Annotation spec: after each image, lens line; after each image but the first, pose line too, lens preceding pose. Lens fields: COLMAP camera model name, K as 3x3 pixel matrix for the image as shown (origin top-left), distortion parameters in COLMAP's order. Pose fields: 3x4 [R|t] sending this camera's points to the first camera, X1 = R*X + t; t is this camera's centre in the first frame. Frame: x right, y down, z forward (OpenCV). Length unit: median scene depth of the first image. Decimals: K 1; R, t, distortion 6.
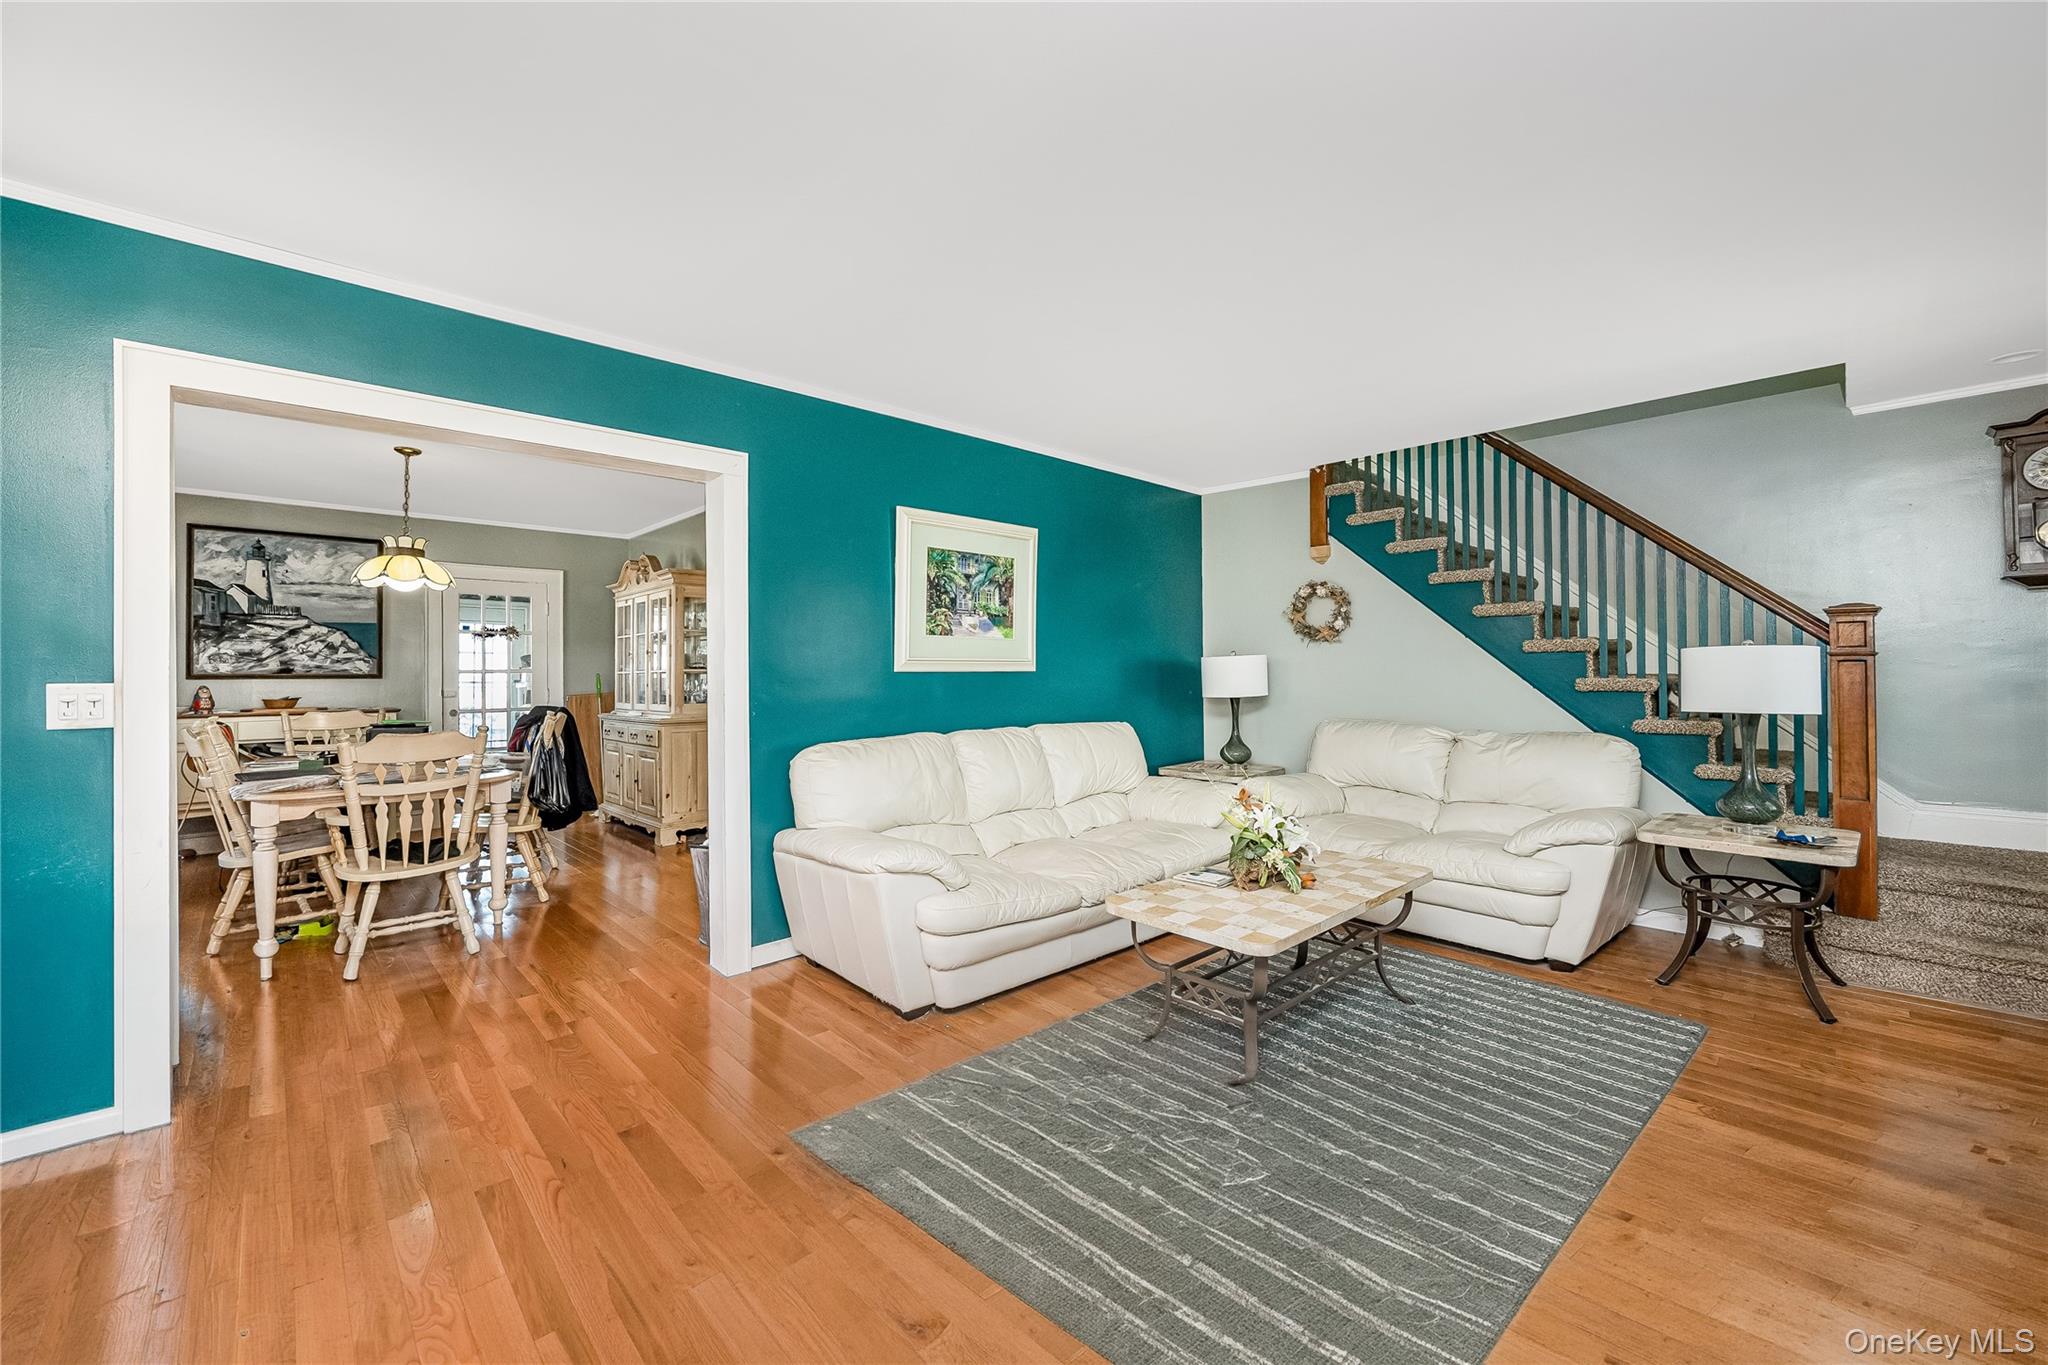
lens RADIAL K [[804.3, 0, 1031.9], [0, 804.3, 671.6], [0, 0, 1]] dist [-0.001905, 0.000027]
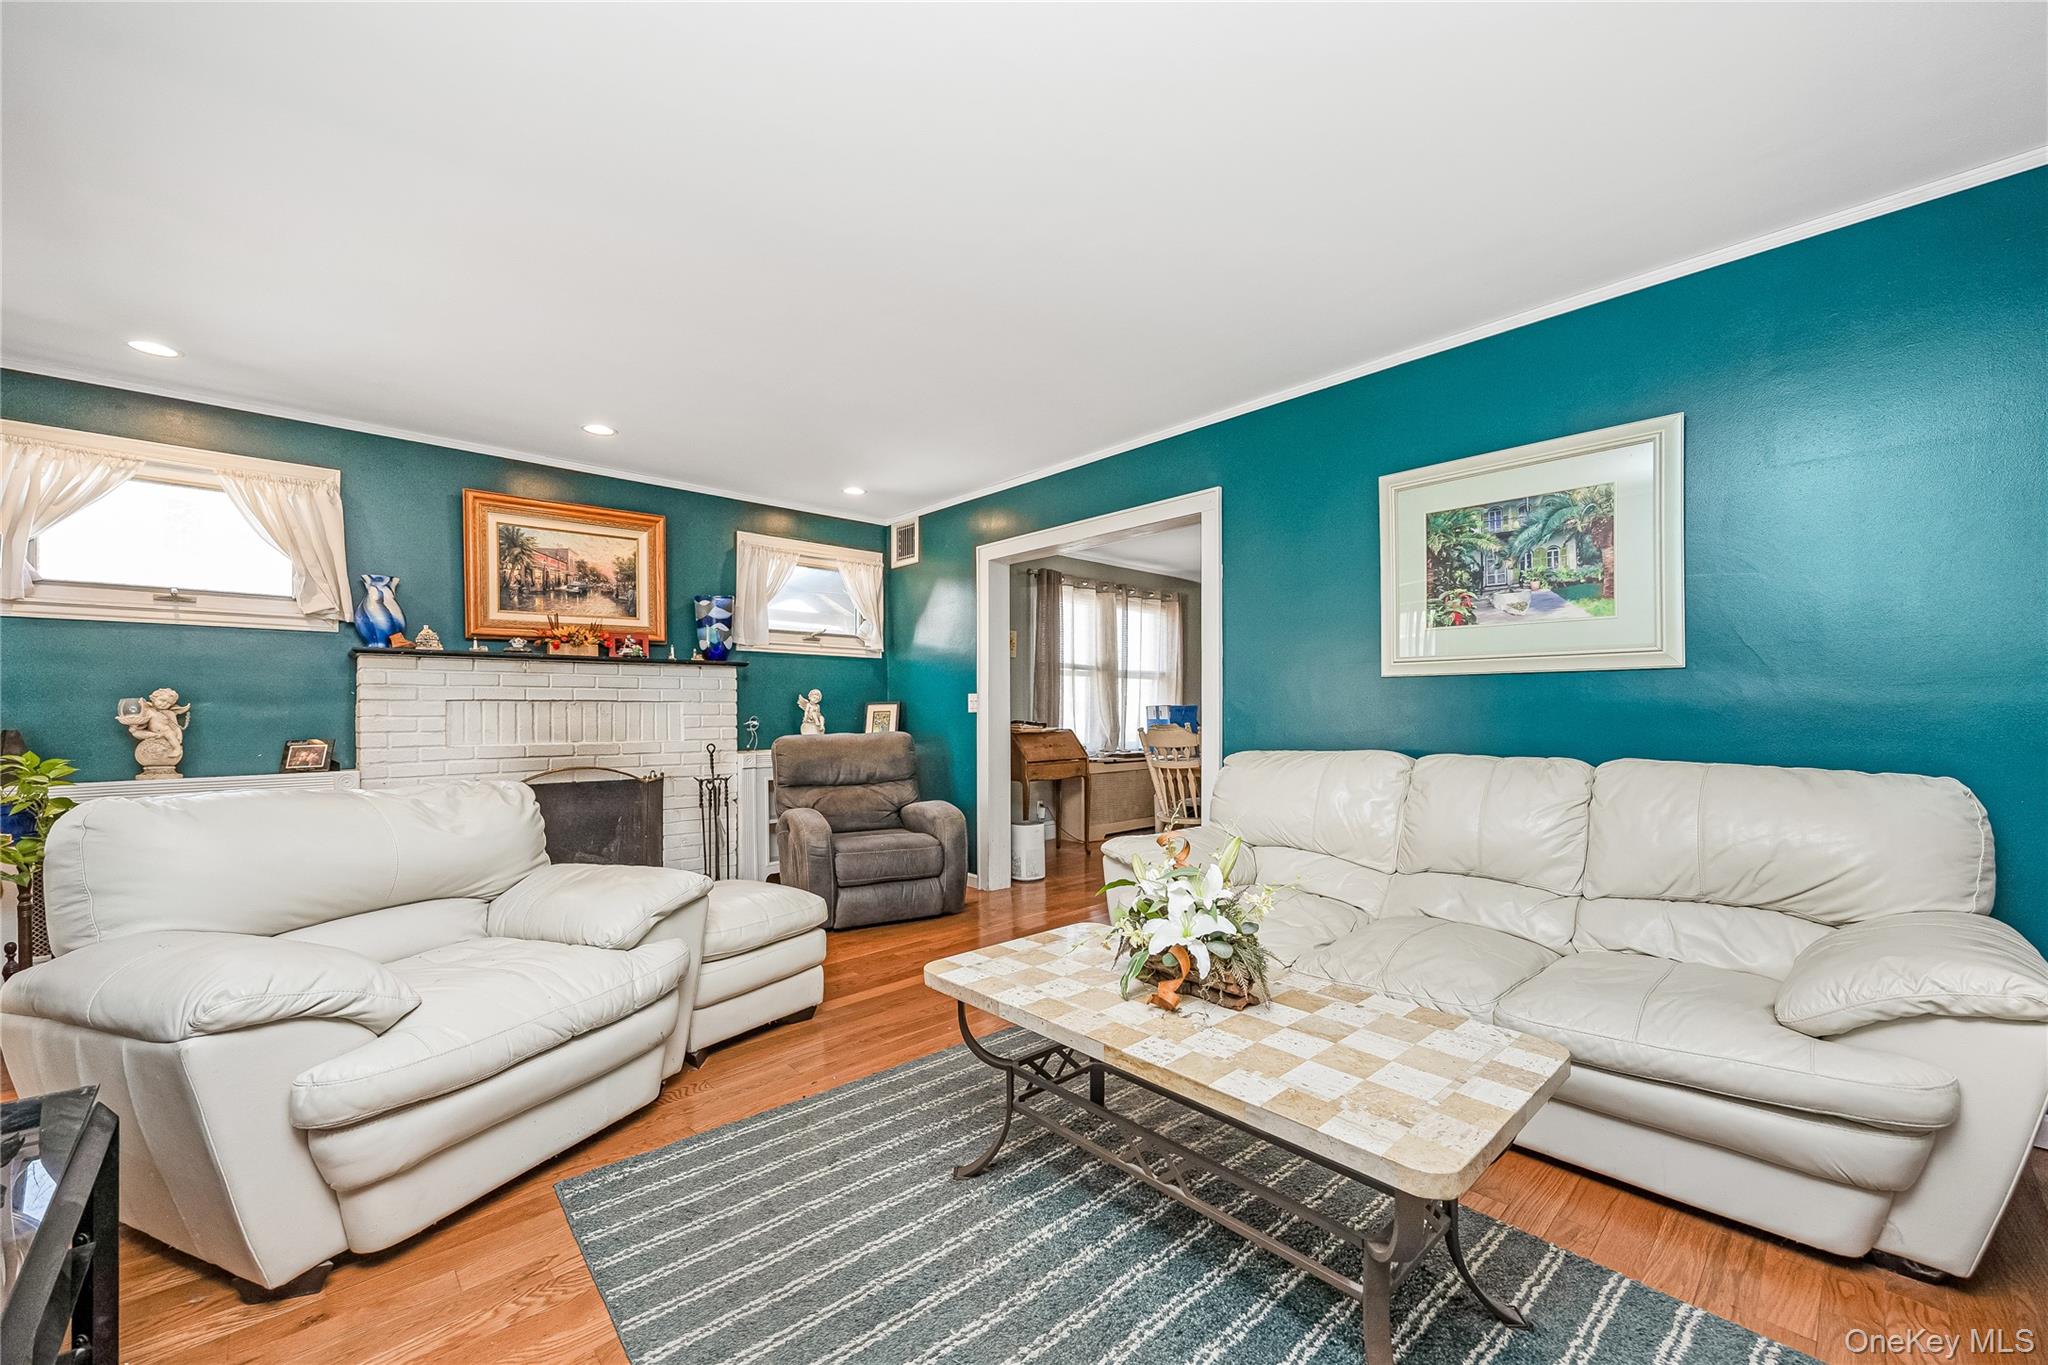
lens RADIAL K [[804.3, 0, 1024.3], [0, 804.3, 703.9], [0, 0, 1]] dist [-0.001905, 0.000027]
pose [[0.012368, -0.004820, -0.999912, 0.431136], [0.008793, 0.999950, -0.004711, 0.018896], [0.999885, -0.008734, 0.012410, 0.405911]]
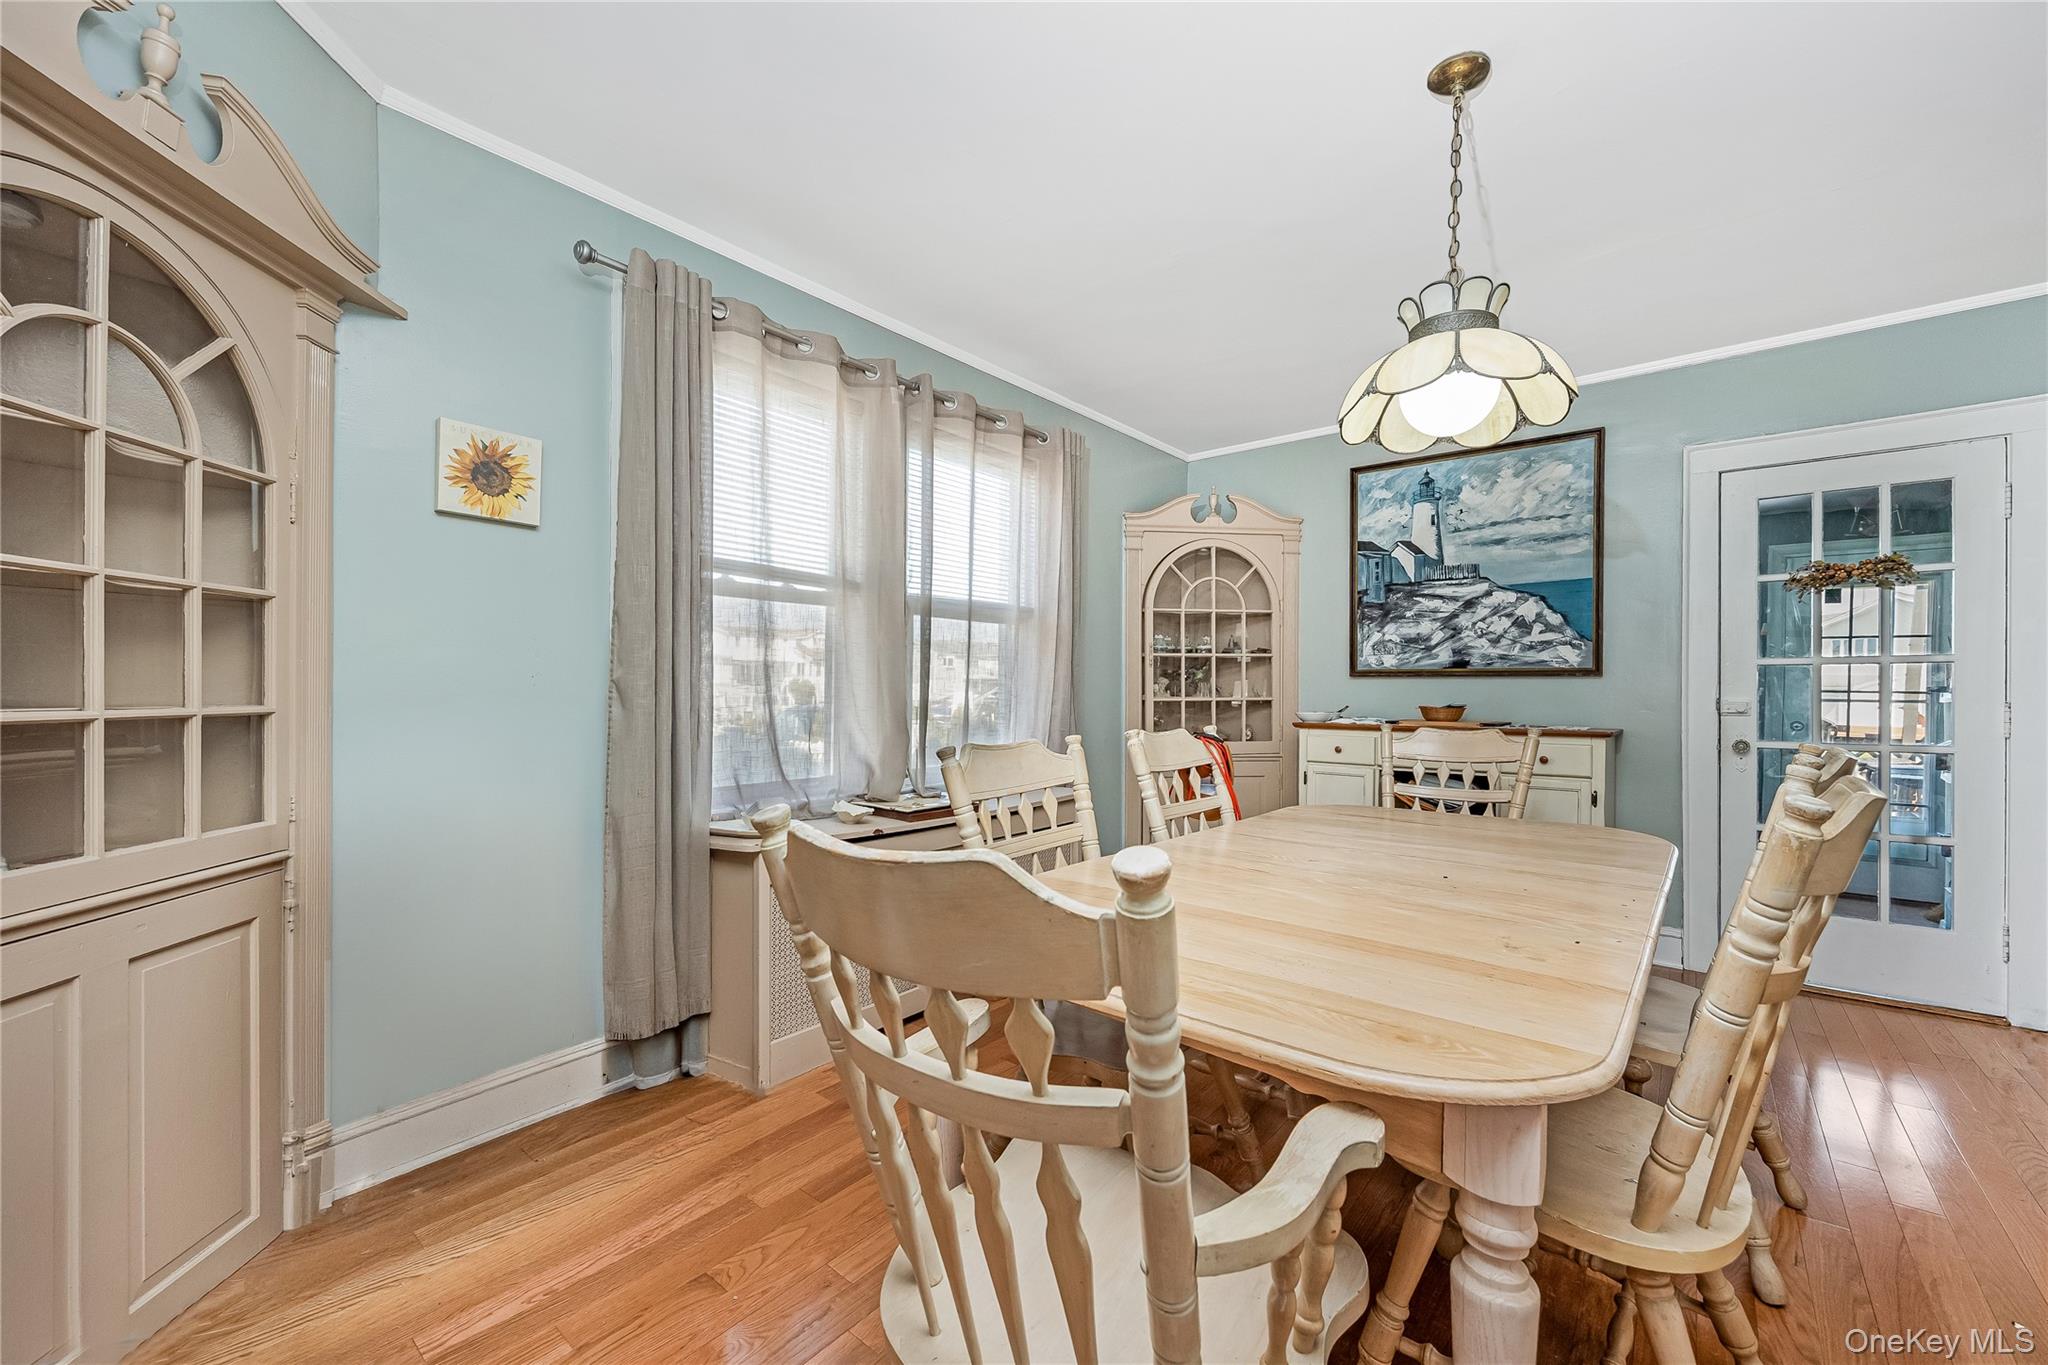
lens RADIAL K [[804.3, 0, 1022.2], [0, 804.3, 684.4], [0, 0, 1]] dist [-0.001905, 0.000027]
pose [[0.129526, -0.000278, -0.991576, -0.338977], [-0.003400, 0.999994, -0.000724, 0.017771], [0.991570, 0.003465, 0.129525, 0.582233]]
